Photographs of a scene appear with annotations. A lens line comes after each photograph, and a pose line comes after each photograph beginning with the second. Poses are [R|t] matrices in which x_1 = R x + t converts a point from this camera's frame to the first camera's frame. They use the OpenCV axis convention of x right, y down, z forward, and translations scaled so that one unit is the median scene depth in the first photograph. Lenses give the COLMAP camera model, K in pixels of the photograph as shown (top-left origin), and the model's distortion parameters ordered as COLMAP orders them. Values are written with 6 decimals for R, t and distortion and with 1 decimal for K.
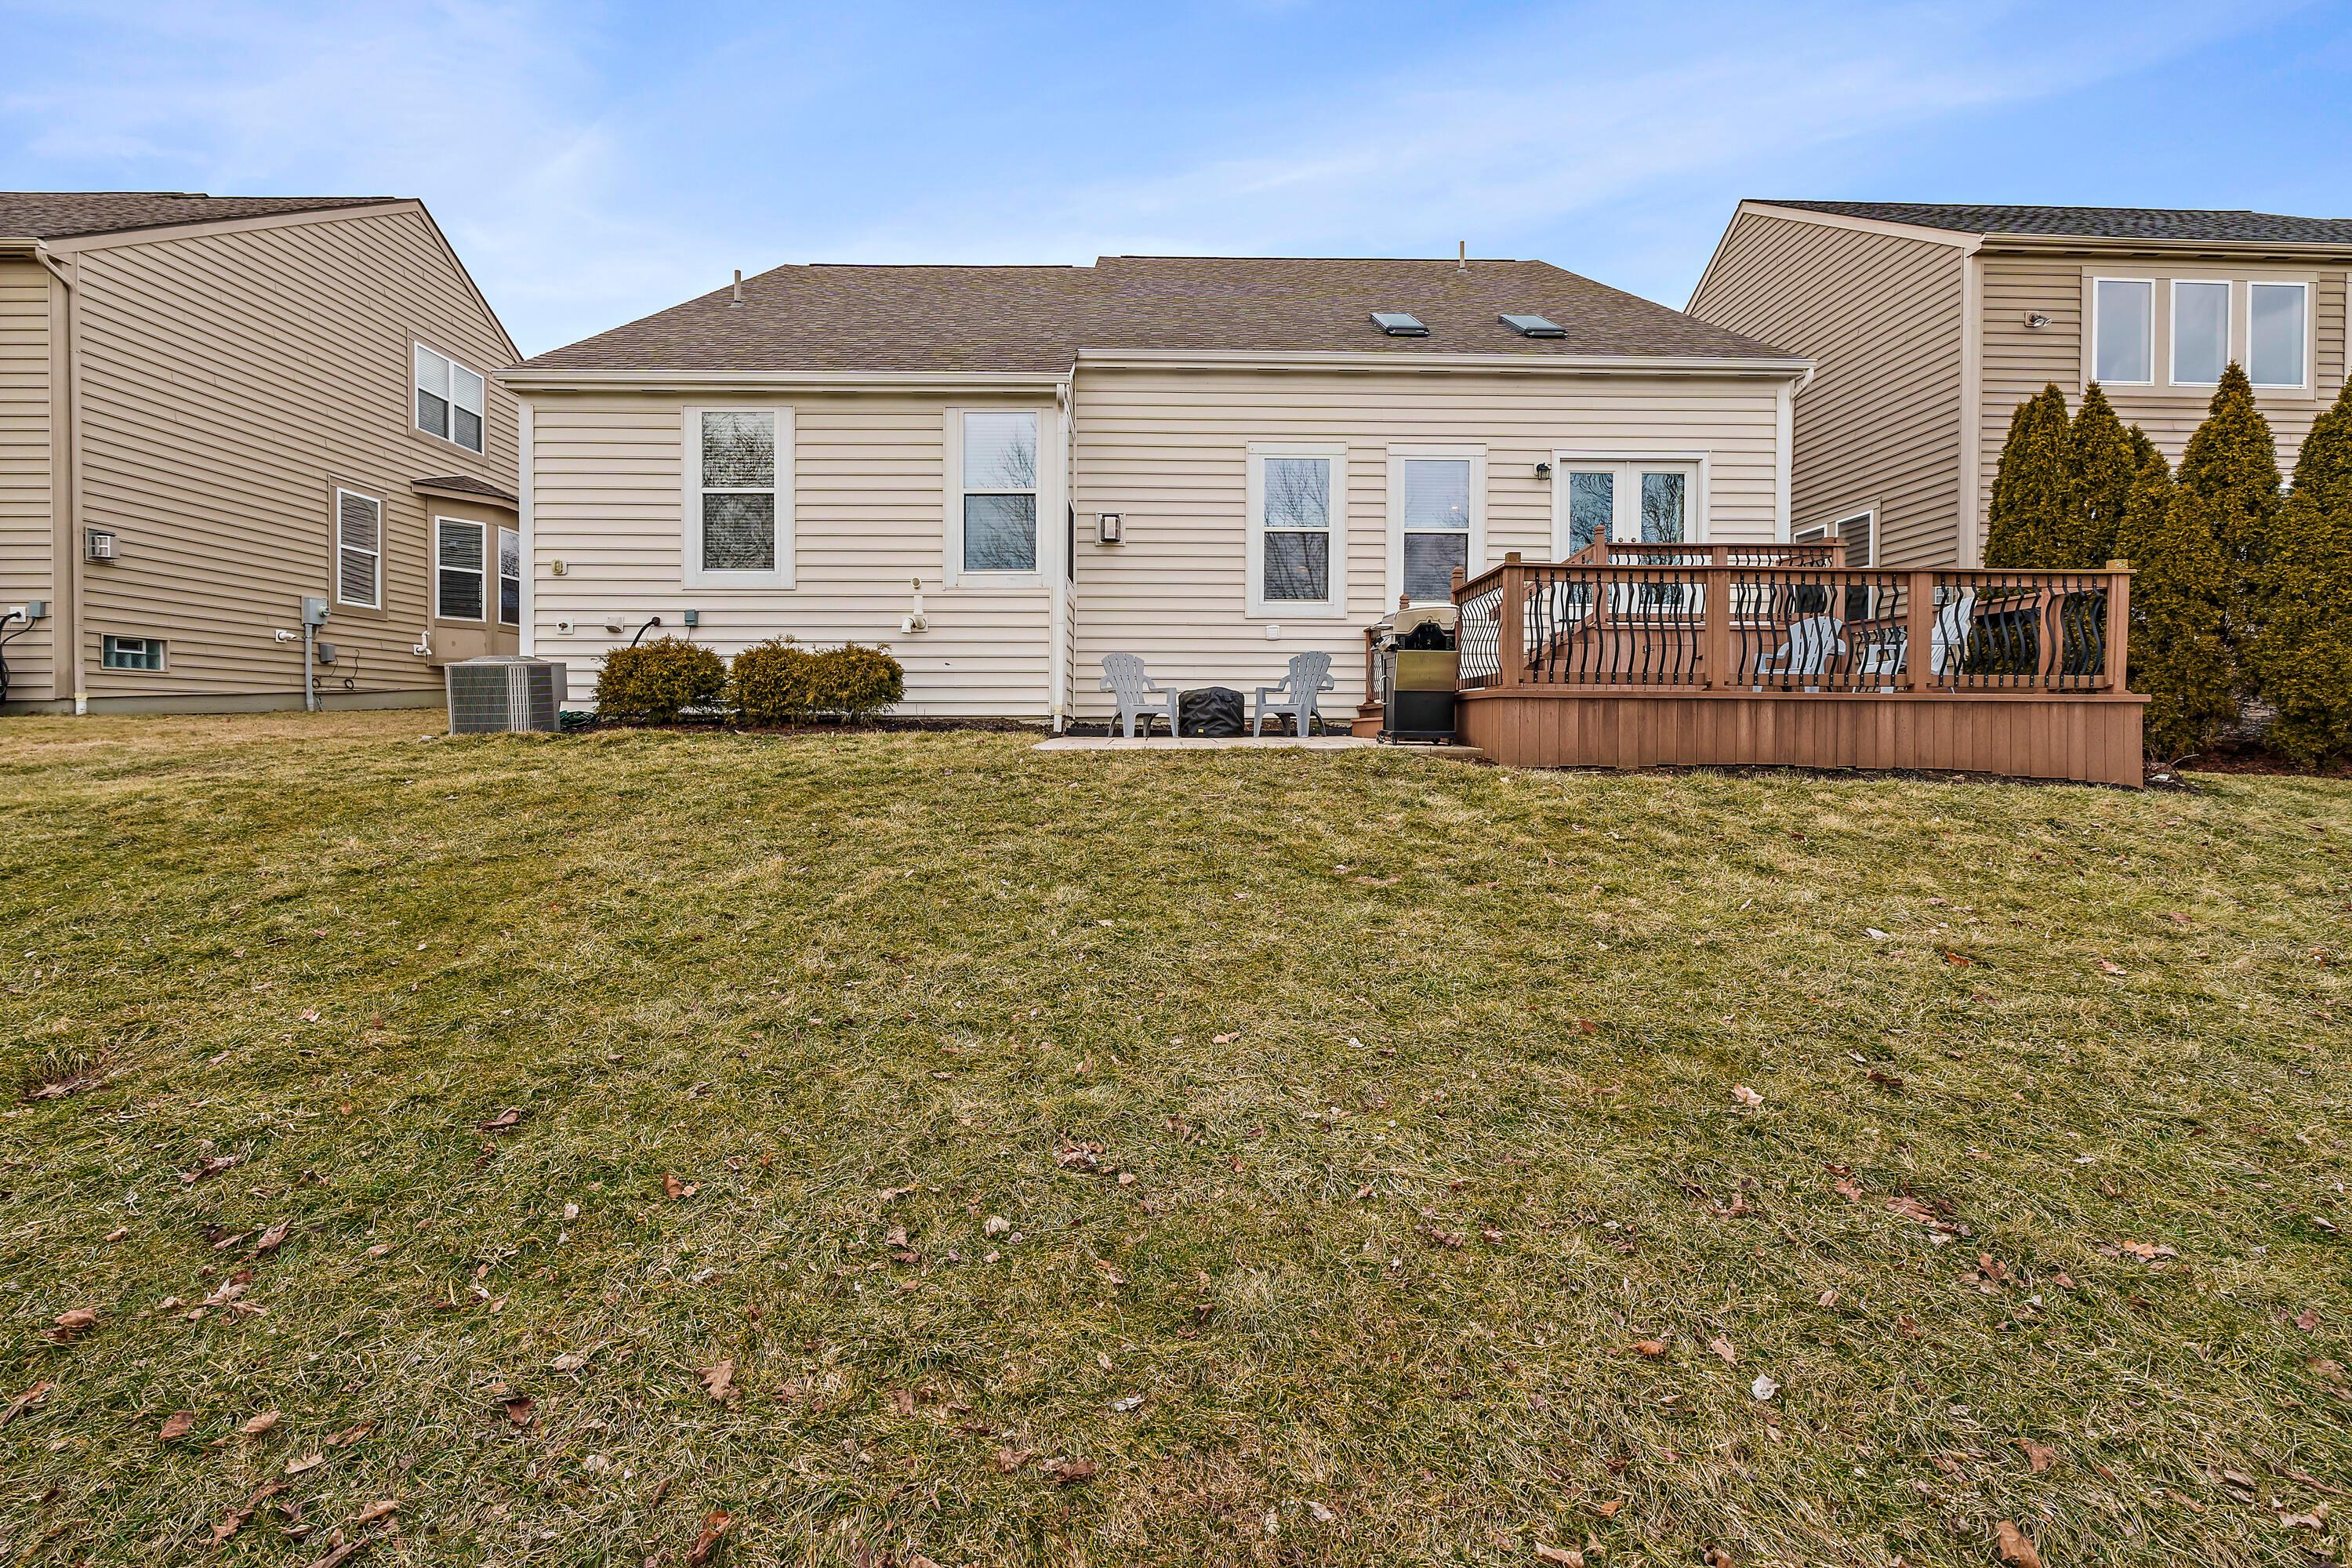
lens RADIAL K [[1031.3, 0, 1172.4], [0, 1031.3, 751.2], [0, 0, 1]] dist [-0.005083, -0.000776]
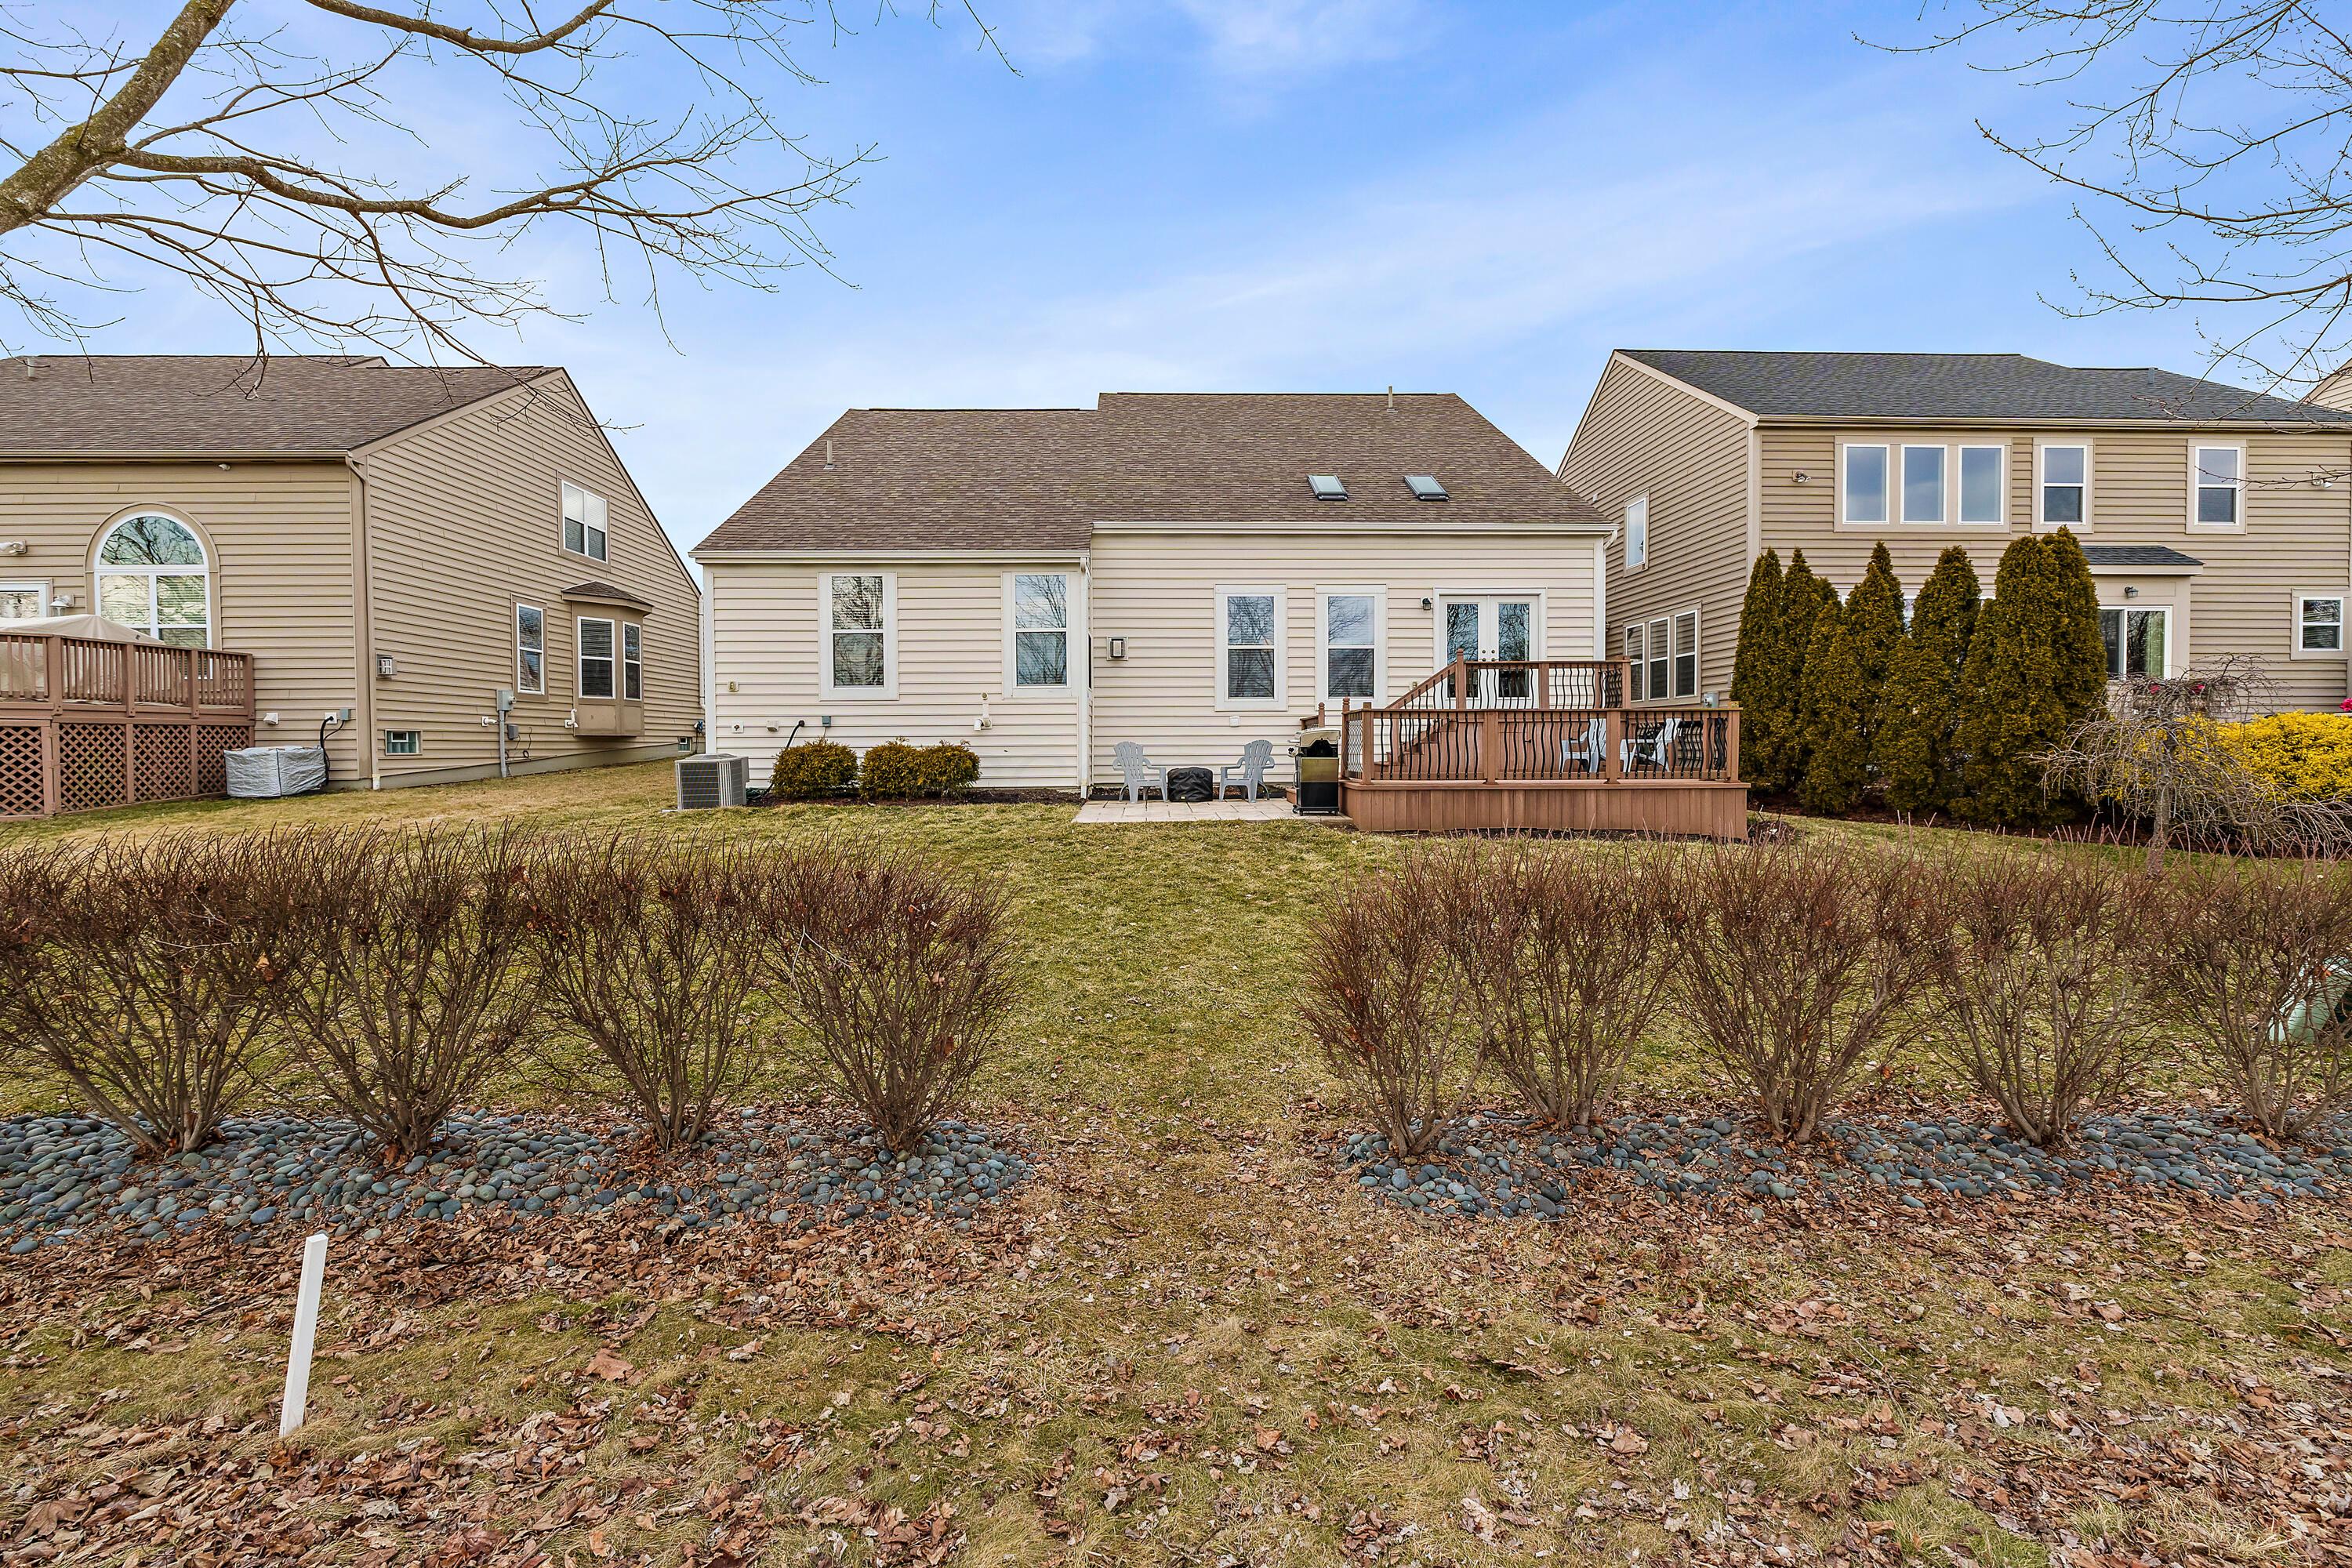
lens RADIAL K [[1012.3, 0, 1176.0], [0, 1012.3, 784.0], [0, 0, 1]] dist [-0.004581, -0.000340]
pose [[0.999882, -0.010338, 0.011341, 0.001816], [0.010154, 0.999817, 0.016230, -0.059133], [-0.011507, -0.016113, 0.999804, -0.412125]]
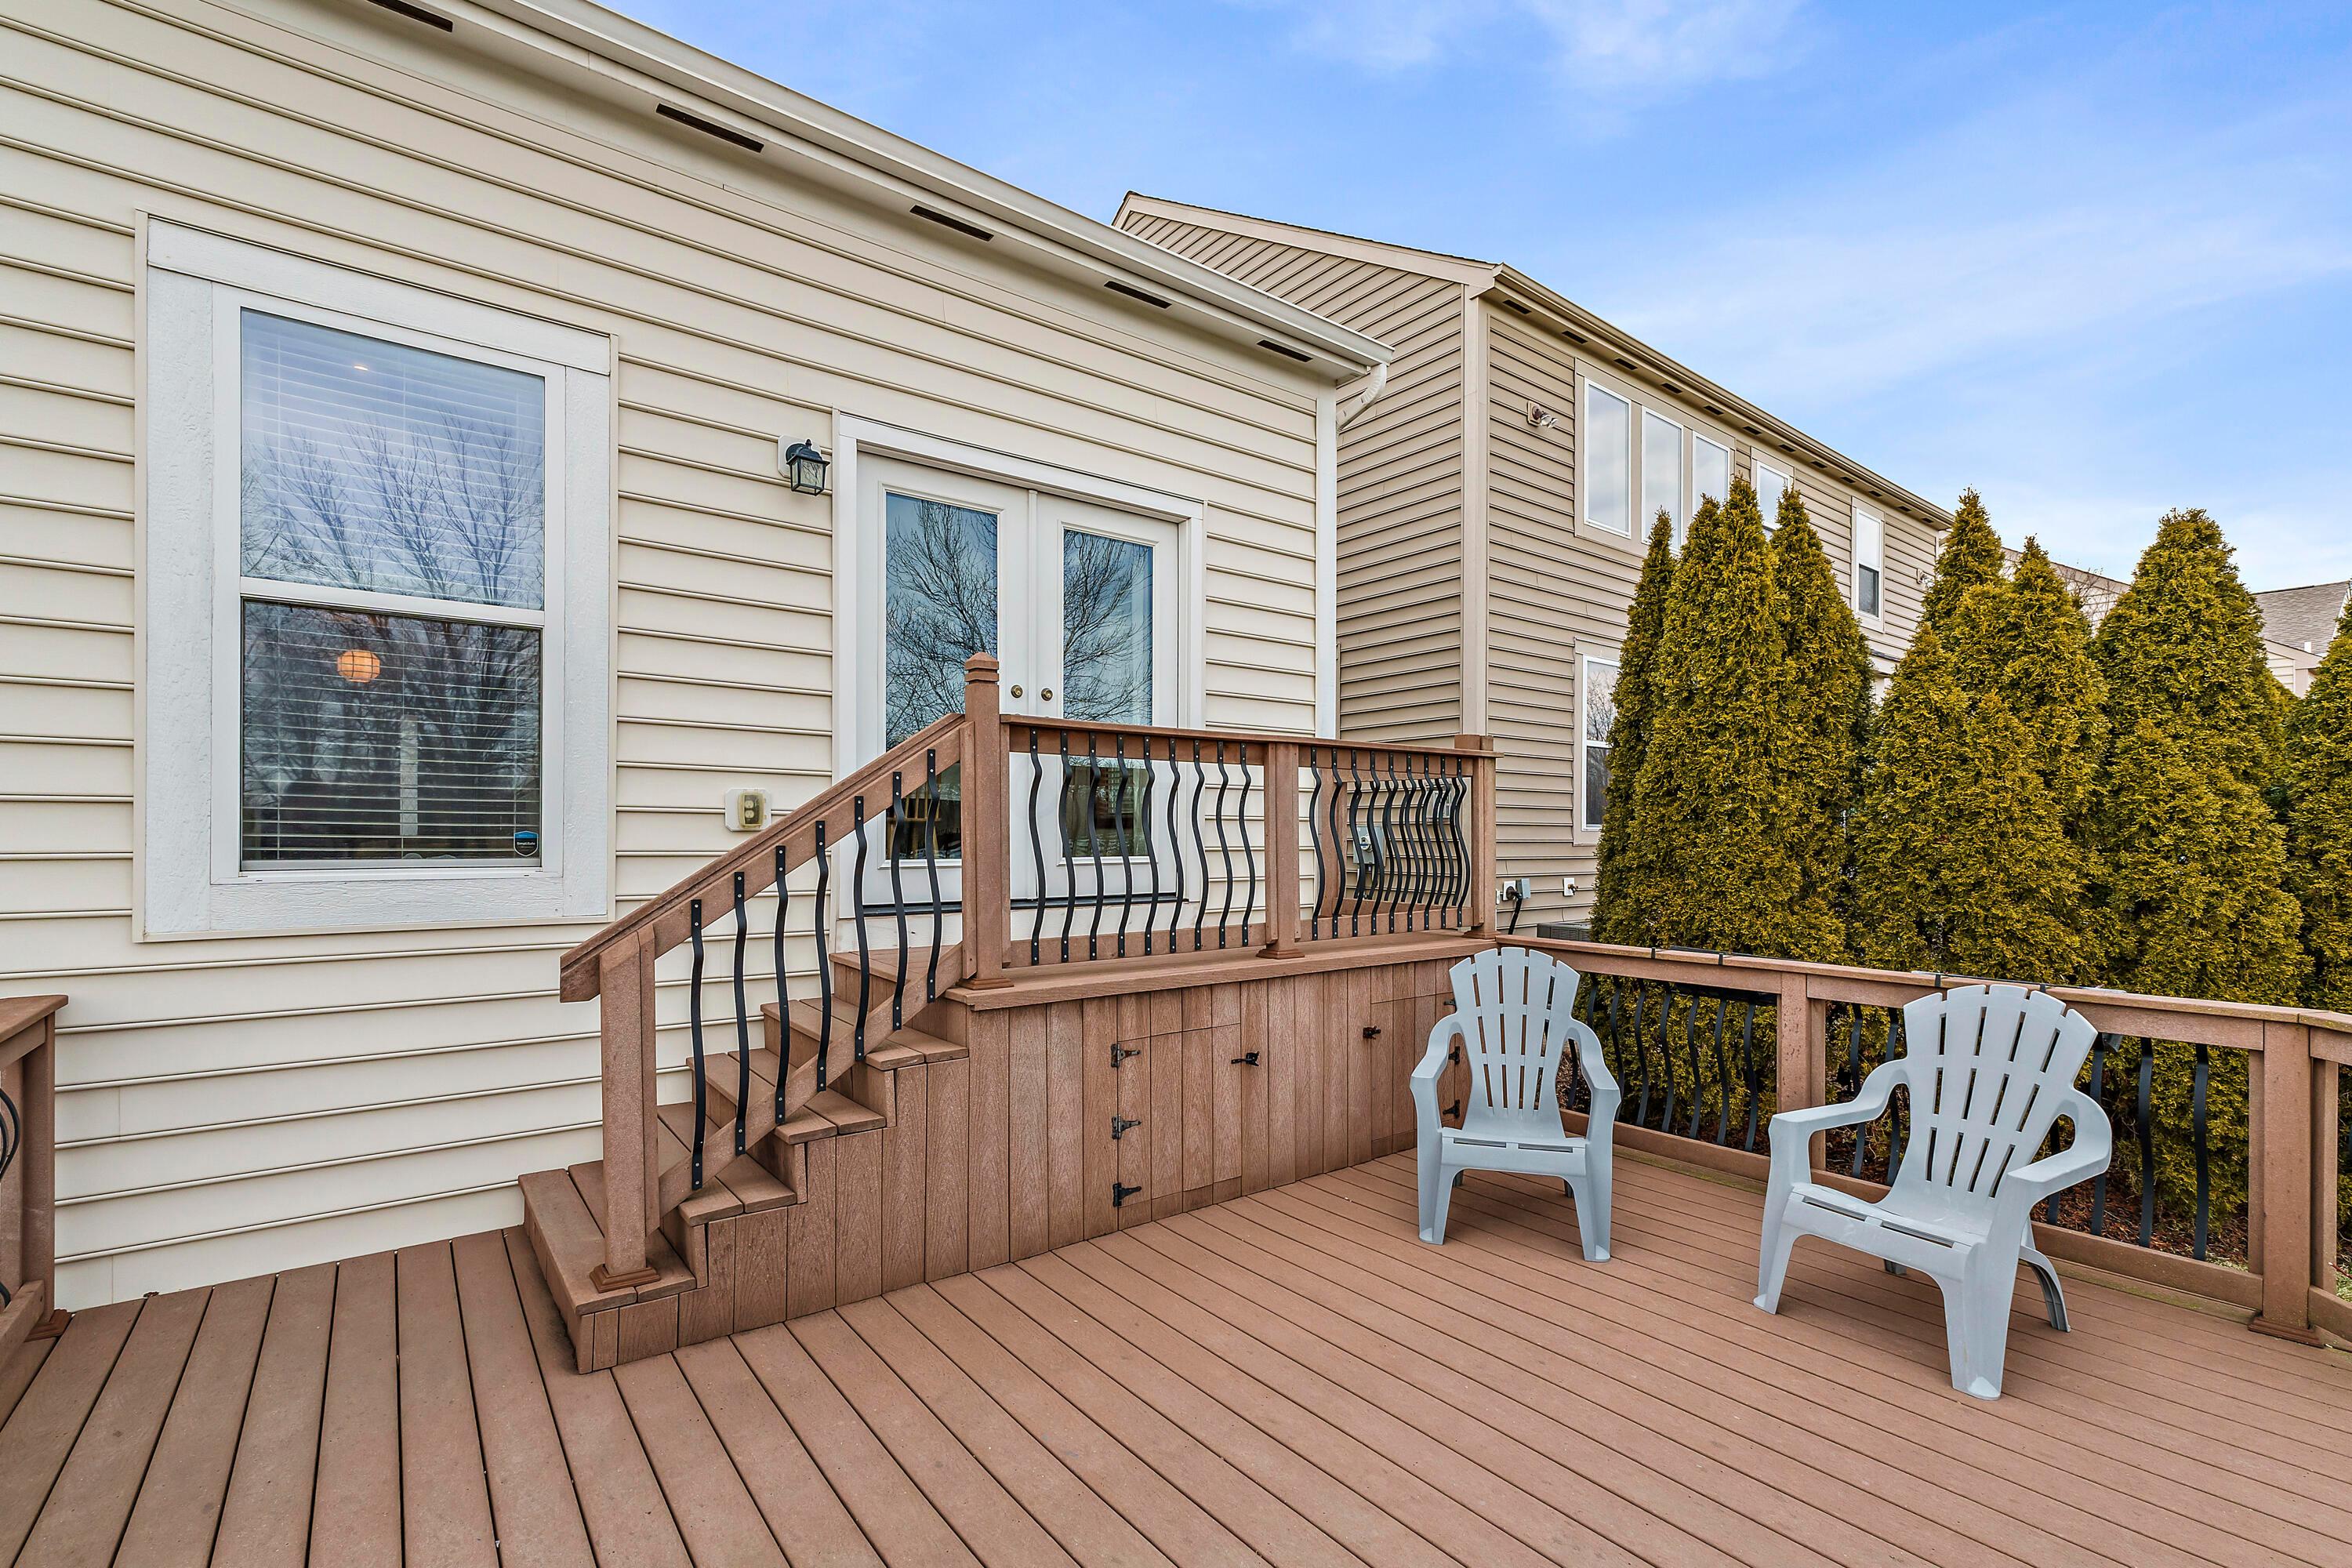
lens RADIAL K [[1052.6, 0, 1204.3], [0, 1052.6, 833.6], [0, 0, 1]] dist [0.004110, 0.000900]
pose [[0.793218, -0.000788, 0.608937, 0.283057], [0.012332, 0.999815, -0.014771, -0.163508], [-0.608813, 0.019226, 0.793081, 0.727487]]
